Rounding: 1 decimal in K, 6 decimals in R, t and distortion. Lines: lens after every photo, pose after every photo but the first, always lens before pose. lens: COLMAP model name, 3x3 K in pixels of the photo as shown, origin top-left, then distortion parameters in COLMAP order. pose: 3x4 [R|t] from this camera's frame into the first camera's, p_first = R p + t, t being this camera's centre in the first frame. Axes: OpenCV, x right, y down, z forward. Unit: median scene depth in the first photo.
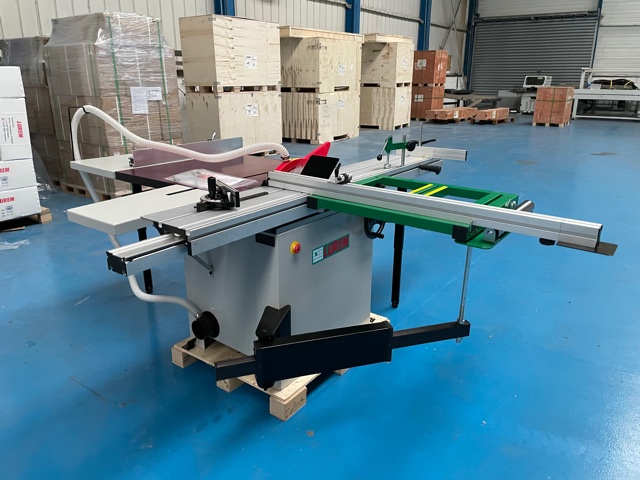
lens RADIAL K [[487.6, 0, 320.9], [0, 487.6, 240.9], [0, 0, 1]] dist [0.074113, -0.106054]
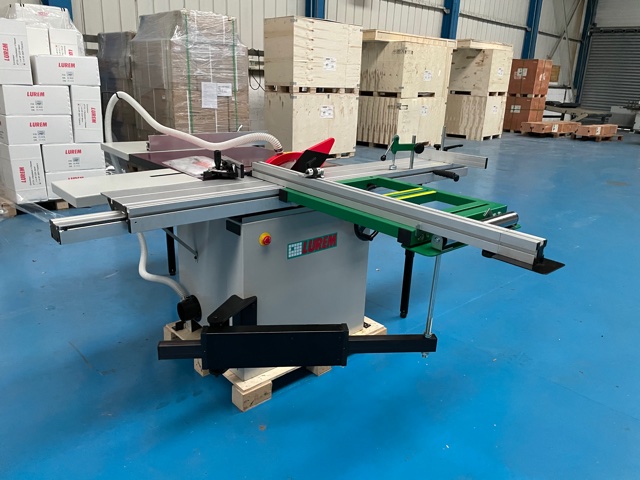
lens RADIAL K [[487.6, 0, 325.7], [0, 487.6, 244.5], [0, 0, 1]] dist [0.074113, -0.106054]
pose [[0.979571, 0.097621, -0.175815, 0.089642], [-0.098521, 0.995128, 0.003622, 0.003028], [0.175312, 0.013774, 0.984417, 0.015629]]
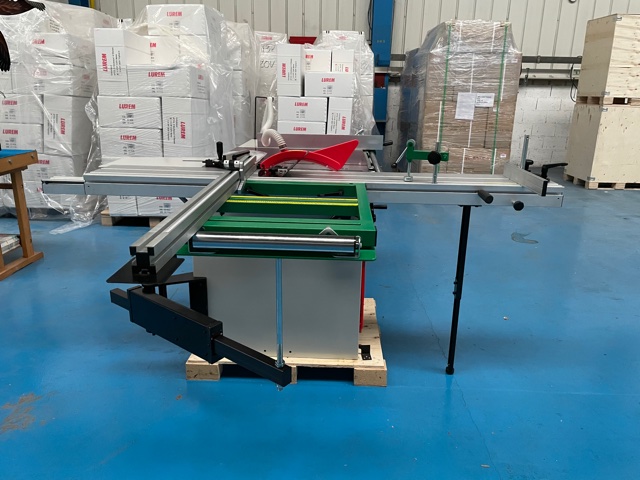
lens RADIAL K [[487.6, 0, 319.8], [0, 487.6, 235.4], [0, 0, 1]] dist [0.074113, -0.106054]
pose [[0.561993, 0.247330, -0.789298, 0.321726], [-0.279526, 0.954896, 0.100194, -0.049720], [0.778479, 0.164321, 0.605780, 0.200676]]
